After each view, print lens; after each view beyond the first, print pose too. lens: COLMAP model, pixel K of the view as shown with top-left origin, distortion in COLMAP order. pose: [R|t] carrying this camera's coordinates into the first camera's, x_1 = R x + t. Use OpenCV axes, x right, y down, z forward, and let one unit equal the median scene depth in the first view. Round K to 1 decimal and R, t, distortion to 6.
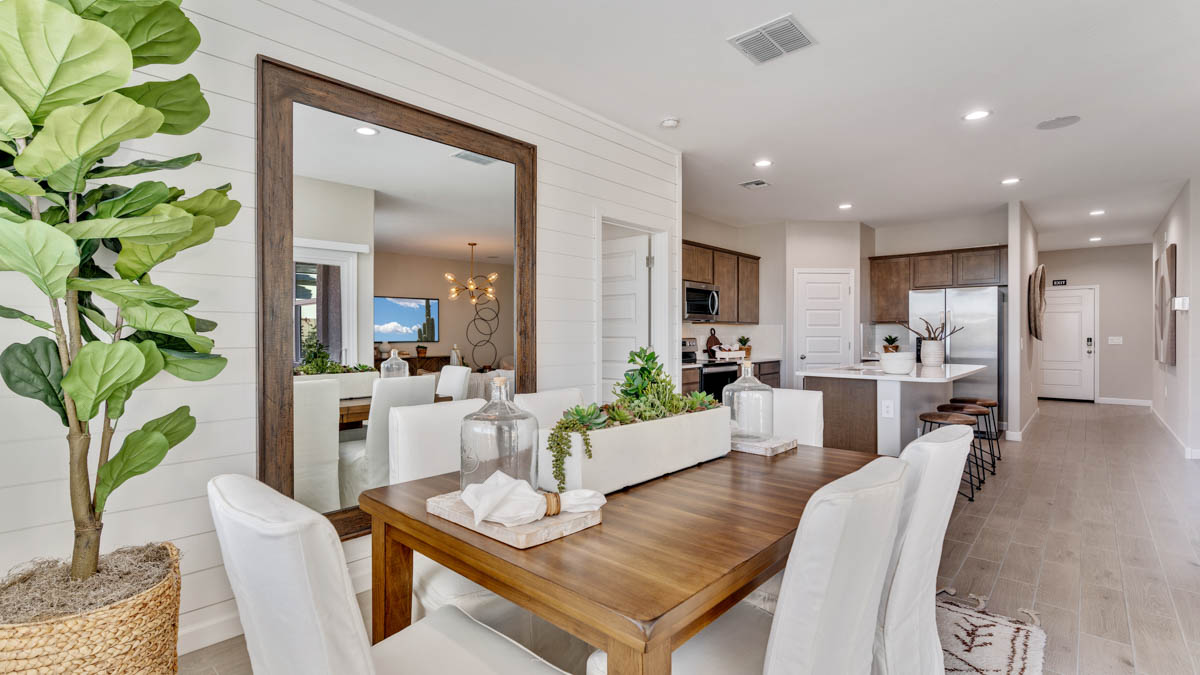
lens RADIAL K [[539.1, 0, 611.8], [0, 539.1, 338.0], [0, 0, 1]] dist [-0.009891, 0.000880]
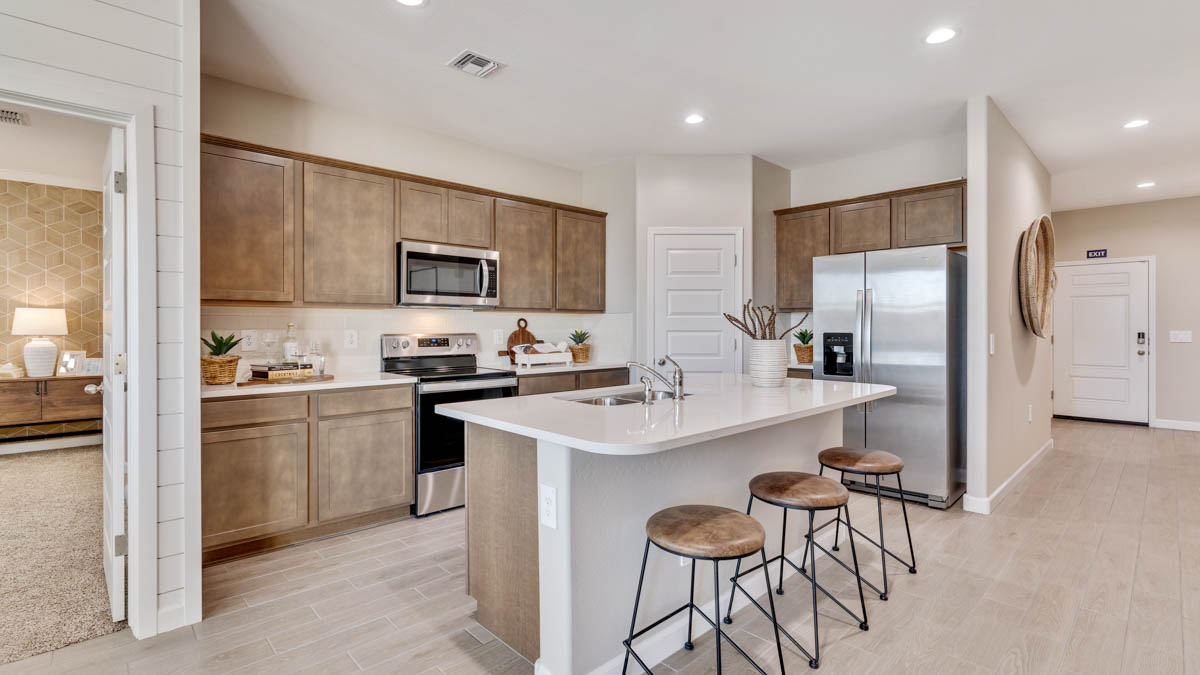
lens RADIAL K [[547.3, 0, 606.1], [0, 547.3, 327.7], [0, 0, 1]] dist [-0.007792, 0.000744]
pose [[0.997266, 0.000874, -0.073889, 0.341749], [-0.001135, 0.999993, -0.003493, -0.004353], [0.073886, 0.003567, 0.997260, 0.332975]]
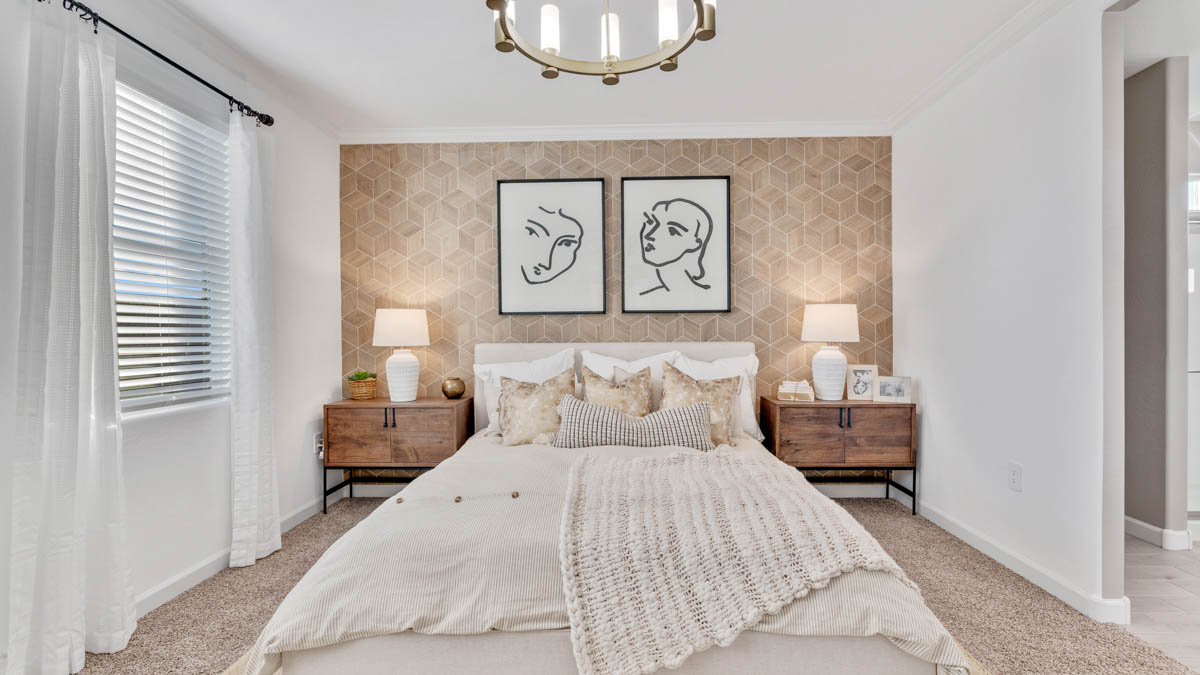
lens RADIAL K [[539.1, 0, 611.8], [0, 539.1, 338.0], [0, 0, 1]] dist [-0.009891, 0.000880]
pose [[0.652292, 0.002665, -0.757963, -0.212909], [0.001049, 0.999990, 0.004418, -0.002342], [0.757967, -0.003677, 0.652282, 0.505348]]
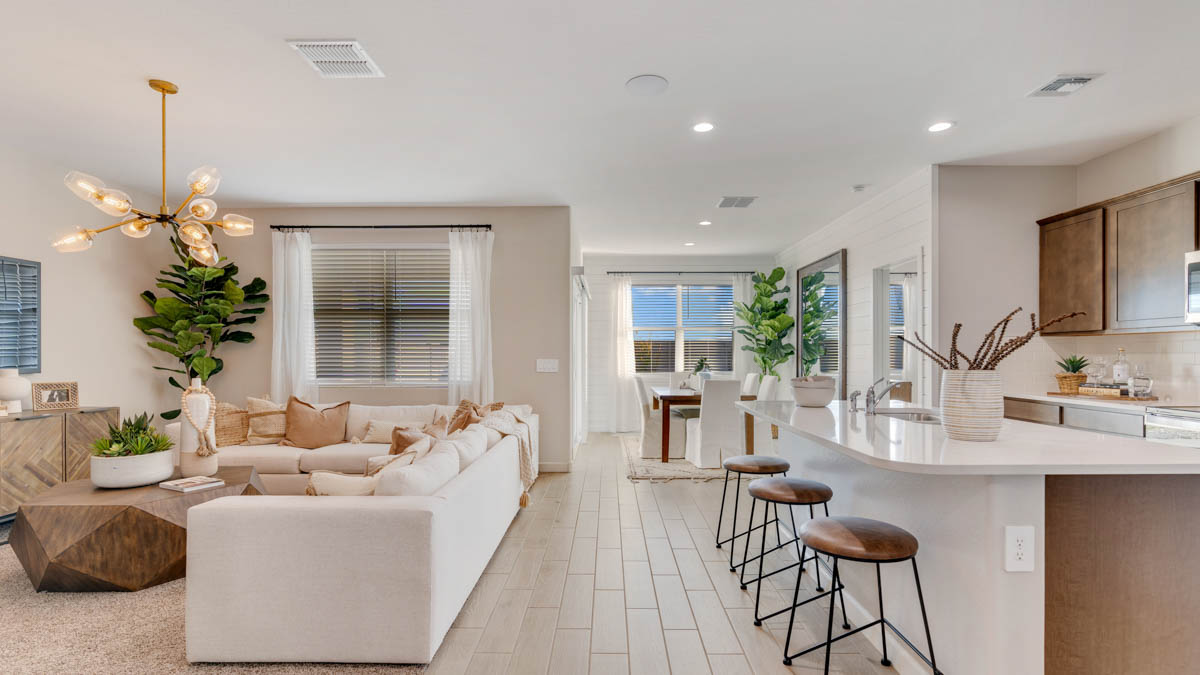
lens RADIAL K [[551.7, 0, 607.0], [0, 551.7, 357.2], [0, 0, 1]] dist [-0.000750, 0.000576]
pose [[-0.746327, 0.008832, -0.665521, 0.774714], [0.001179, 0.999928, 0.011948, -0.007620], [0.665579, 0.008133, -0.746284, 0.856620]]
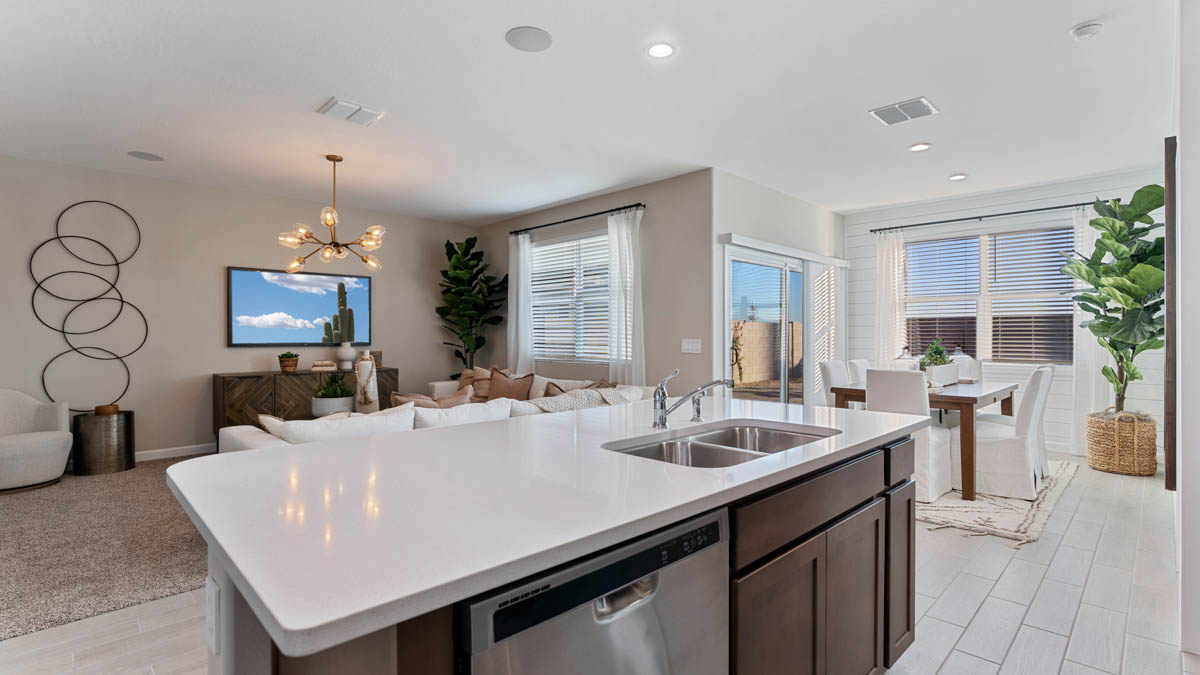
lens RADIAL K [[560.5, 0, 605.7], [0, 560.5, 334.9], [0, 0, 1]] dist [-0.004923, -0.000101]
pose [[-0.998499, 0.005086, 0.054535, 0.376685], [0.005431, 0.999966, 0.006177, -0.005970], [-0.054502, 0.006464, -0.998493, 0.953355]]
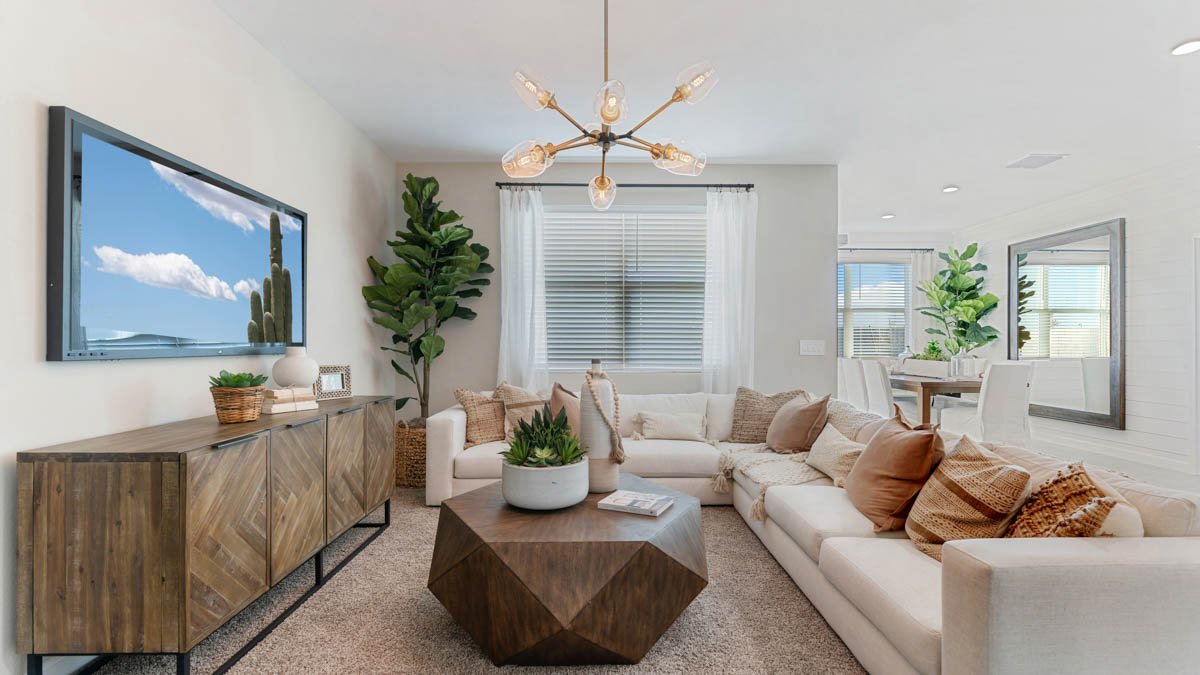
lens RADIAL K [[543.7, 0, 607.9], [0, 543.7, 338.5], [0, 0, 1]] dist [-0.002908, 0.000017]
pose [[-0.728325, -0.001046, -0.685231, 0.963323], [-0.001949, 0.999998, 0.000545, 0.002768], [0.685229, 0.001733, -0.728326, 0.521111]]
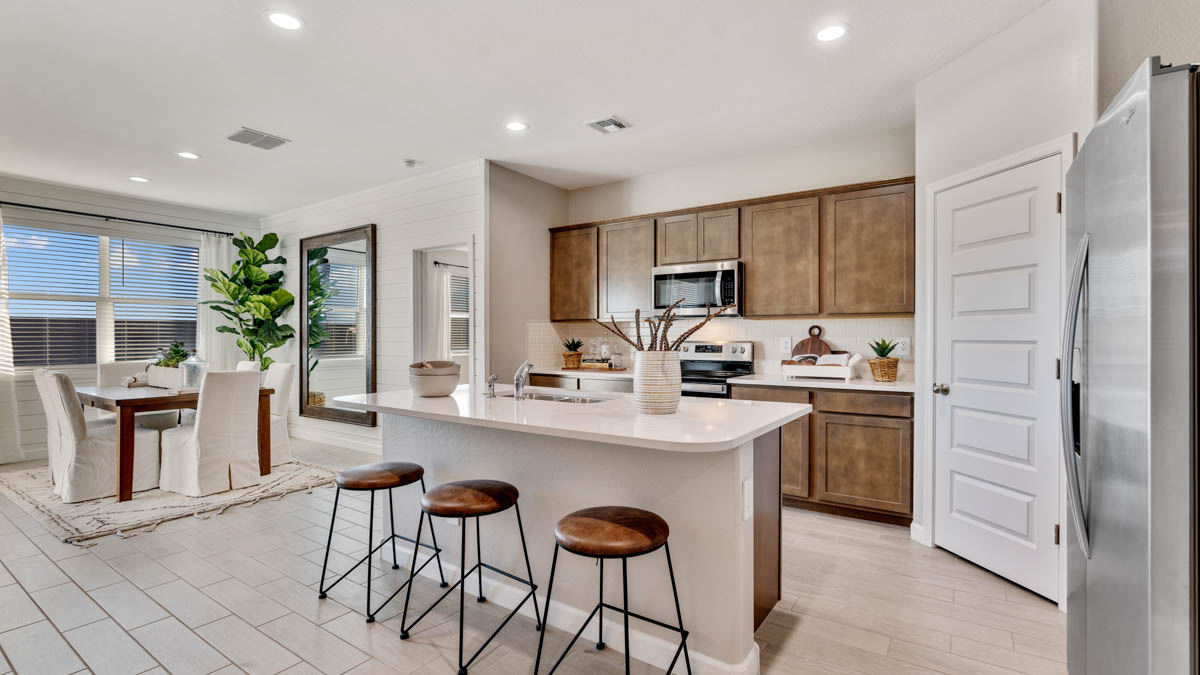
lens RADIAL K [[543.7, 0, 607.9], [0, 543.7, 338.5], [0, 0, 1]] dist [-0.002908, 0.000017]
pose [[0.130222, 0.007258, -0.991458, 0.753943], [-0.005158, 0.999965, 0.006643, -0.006487], [0.991471, 0.004249, 0.130255, 0.695823]]
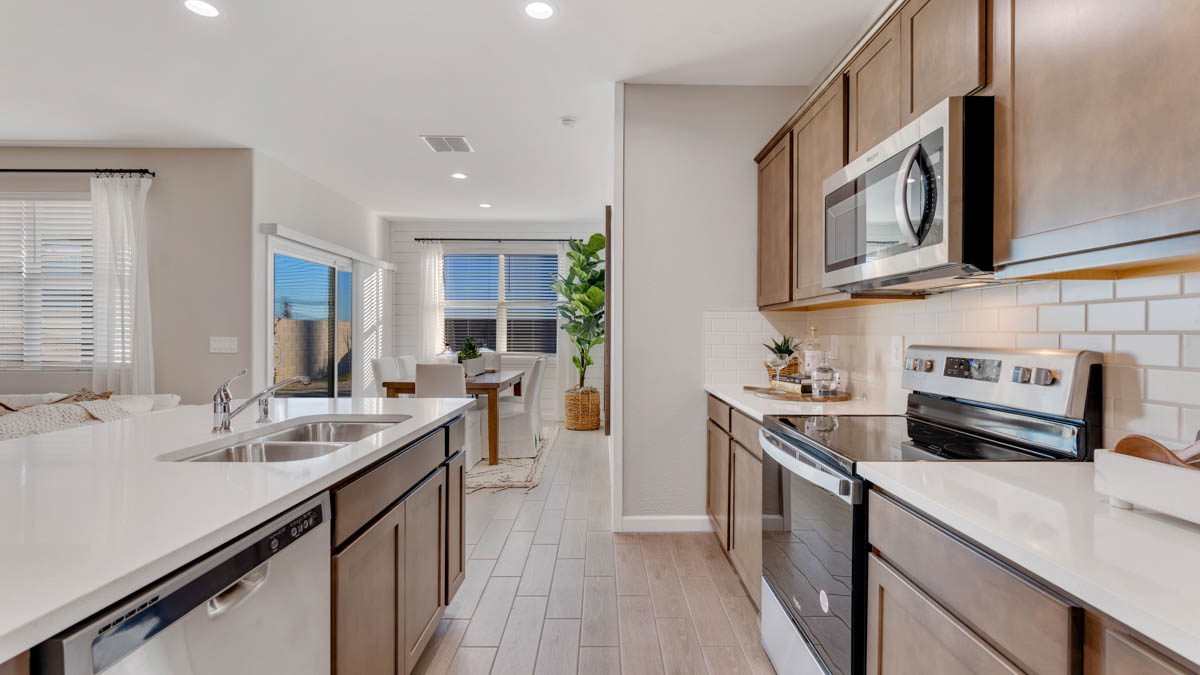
lens RADIAL K [[541.8, 0, 606.1], [0, 541.8, 330.1], [0, 0, 1]] dist [-0.001804, -0.000267]
pose [[-0.739382, -0.003905, -0.673275, 0.398238], [-0.005556, 0.999985, 0.000302, -0.006120], [0.673263, 0.003964, -0.739392, 0.972596]]
